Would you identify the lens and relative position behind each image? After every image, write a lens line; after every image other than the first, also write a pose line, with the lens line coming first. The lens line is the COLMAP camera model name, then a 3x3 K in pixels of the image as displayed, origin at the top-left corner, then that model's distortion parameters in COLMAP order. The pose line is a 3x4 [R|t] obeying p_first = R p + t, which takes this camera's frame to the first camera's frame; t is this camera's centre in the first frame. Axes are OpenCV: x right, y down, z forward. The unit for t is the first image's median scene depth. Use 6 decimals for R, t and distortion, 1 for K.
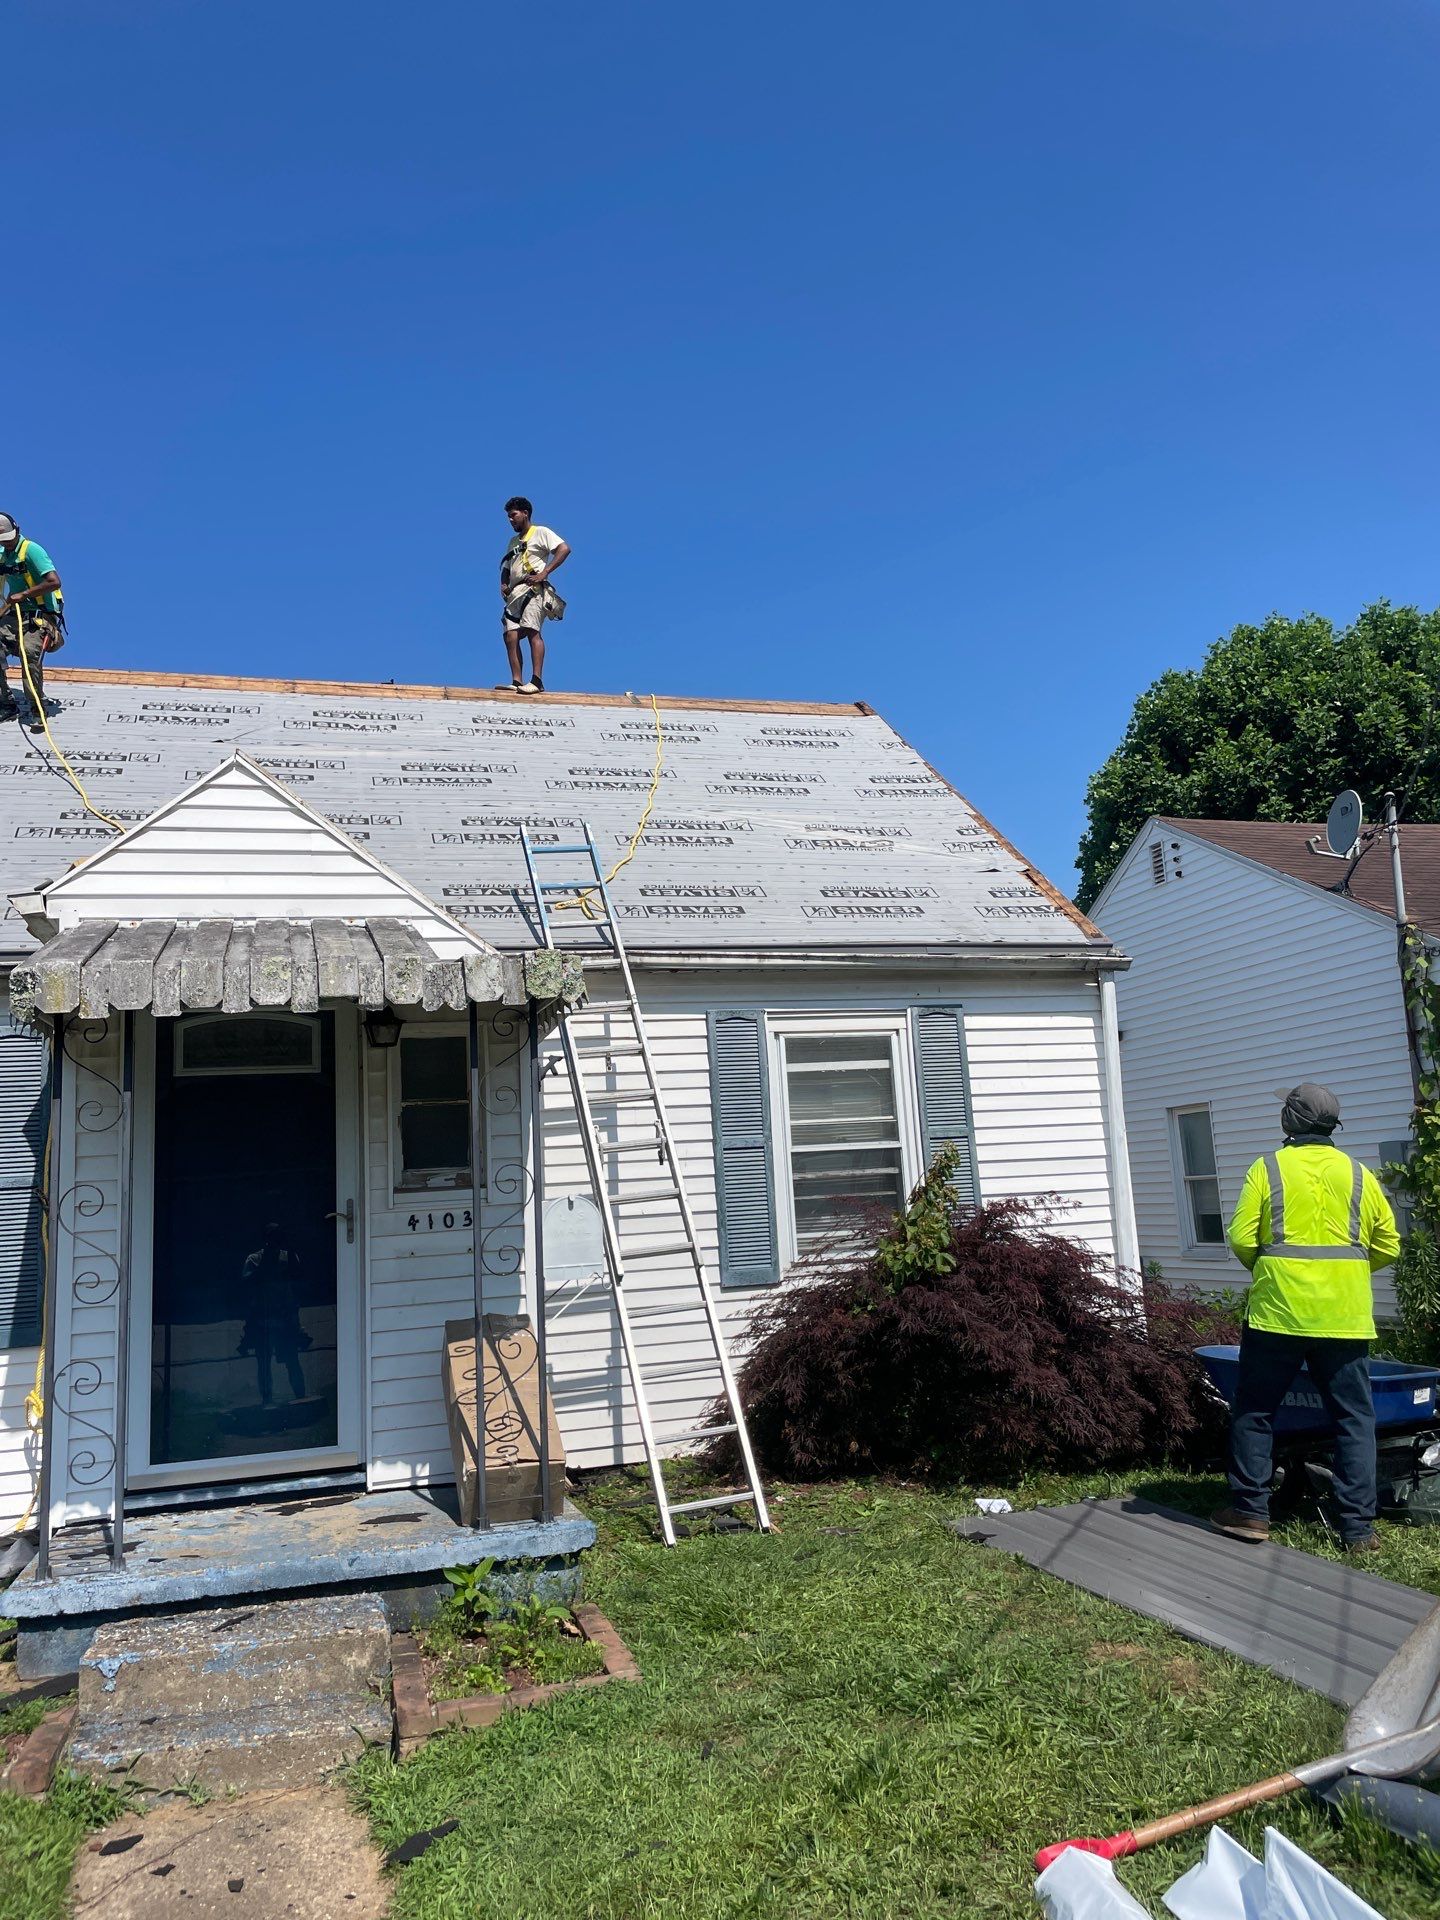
lens RADIAL K [[1465.9, 0, 735.0], [0, 1465.9, 949.9], [0, 0, 1]] dist [0.094477, -0.129991]
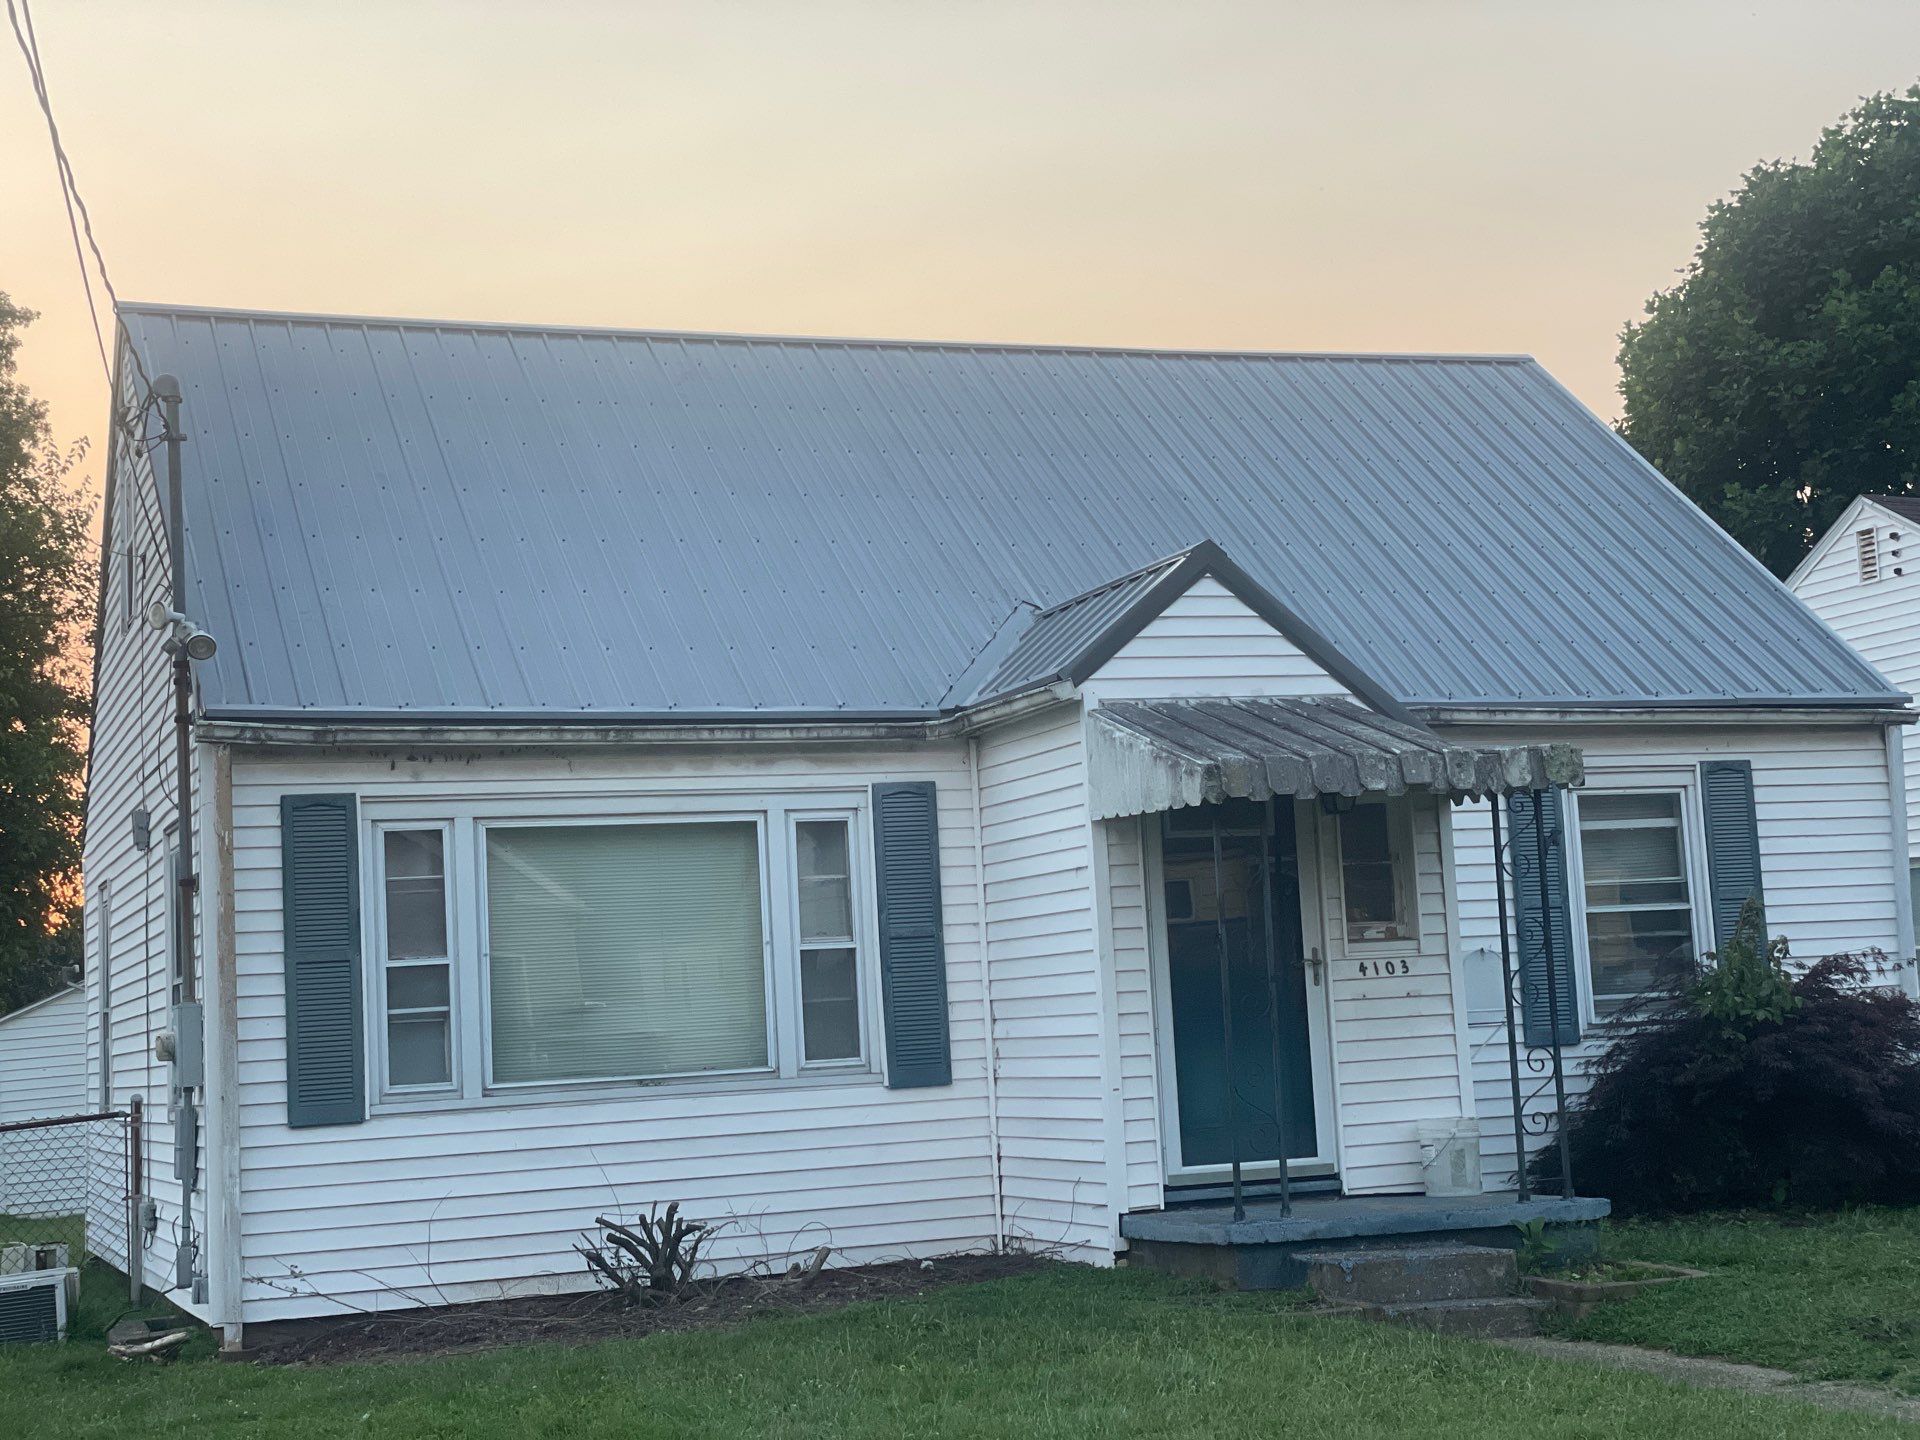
lens RADIAL K [[2890.6, 0, 959.4], [0, 2890.6, 655.6], [0, 0, 1]] dist [0.116842, 0.000000]
pose [[0.997537, 0.012377, 0.069049, -0.677771], [-0.015487, 0.998881, 0.044696, -0.148284], [-0.068418, -0.045656, 0.996612, -1.172160]]
